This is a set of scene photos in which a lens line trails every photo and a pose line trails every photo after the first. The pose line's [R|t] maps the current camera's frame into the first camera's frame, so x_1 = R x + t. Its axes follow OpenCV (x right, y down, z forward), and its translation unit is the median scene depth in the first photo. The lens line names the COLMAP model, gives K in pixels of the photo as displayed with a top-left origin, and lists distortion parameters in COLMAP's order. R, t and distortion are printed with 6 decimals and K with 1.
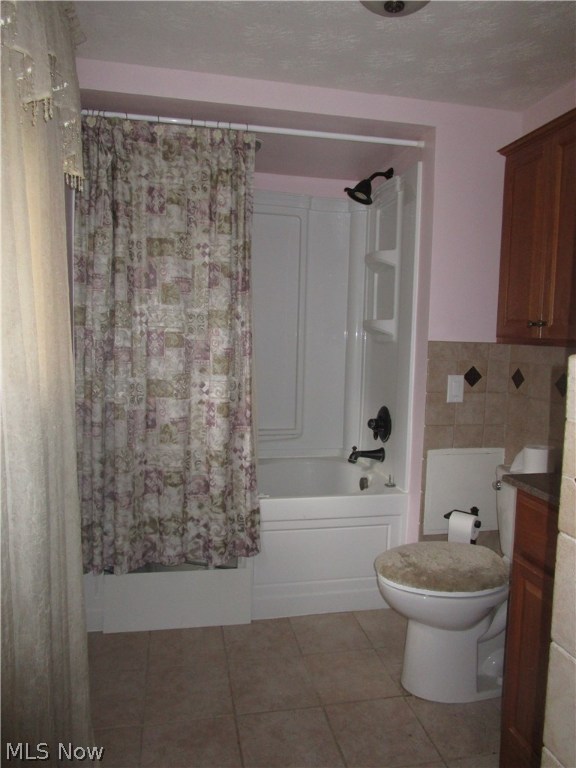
lens RADIAL K [[556.7, 0, 287.6], [0, 556.7, 385.5], [0, 0, 1]] dist [-0.026661, -0.000466]
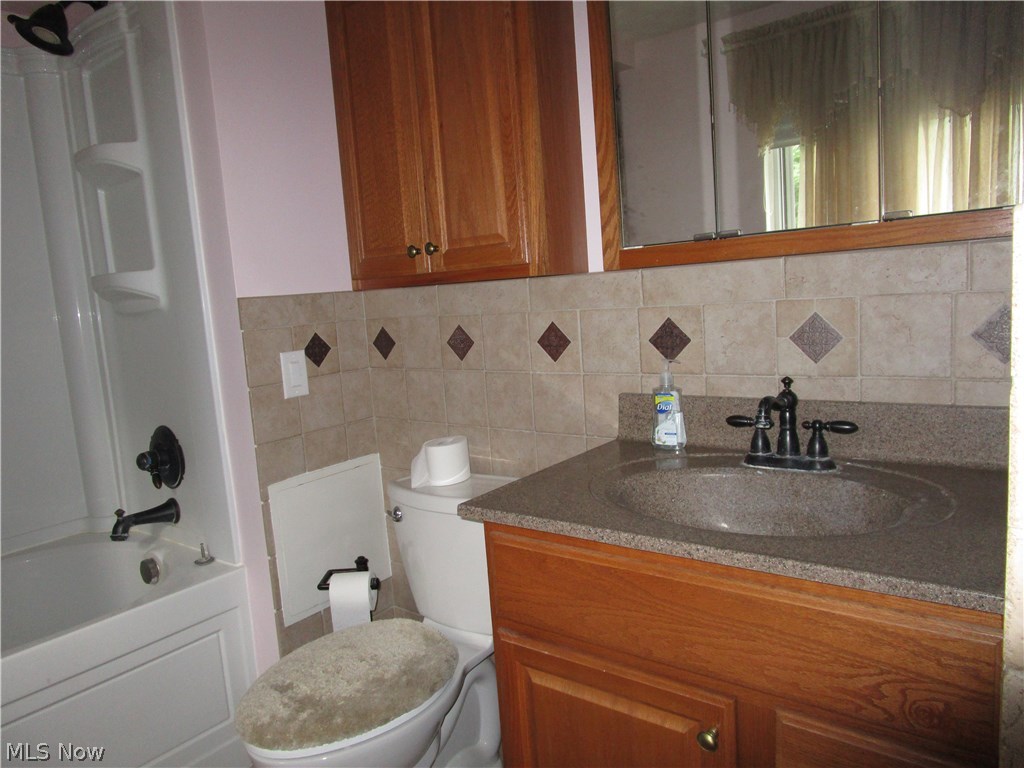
lens RADIAL K [[742.2, 0, 513.1], [0, 742.2, 384.4], [0, 0, 1]] dist [-0.026661, -0.000466]
pose [[0.761638, -0.166160, 0.626337, -0.018845], [0.151998, 0.985409, 0.076586, -0.008527], [-0.629924, 0.036872, 0.775781, 0.234653]]
